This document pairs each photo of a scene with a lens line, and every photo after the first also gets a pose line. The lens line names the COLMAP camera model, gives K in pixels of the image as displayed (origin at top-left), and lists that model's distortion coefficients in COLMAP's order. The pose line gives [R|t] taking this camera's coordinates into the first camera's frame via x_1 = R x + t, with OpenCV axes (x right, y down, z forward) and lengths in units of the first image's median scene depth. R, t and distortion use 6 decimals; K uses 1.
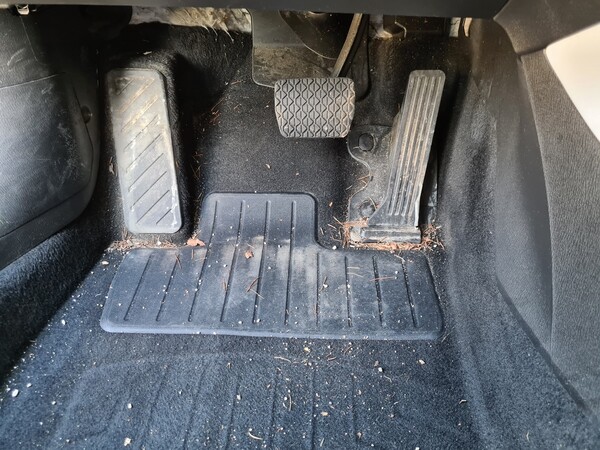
lens RADIAL K [[457.2, 0, 297.2], [0, 457.2, 226.8], [0, 0, 1]] dist [0.044827, -0.037149]
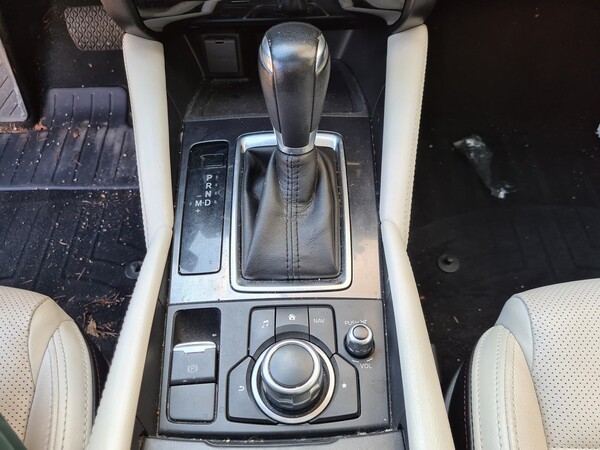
lens RADIAL K [[457.2, 0, 298.6], [0, 457.2, 221.5], [0, 0, 1]] dist [0.044827, -0.037149]
pose [[0.998818, -0.046451, 0.014314, 0.609771], [0.039363, 0.945768, 0.322450, -0.134660], [-0.028516, -0.321505, 0.946478, -0.546198]]
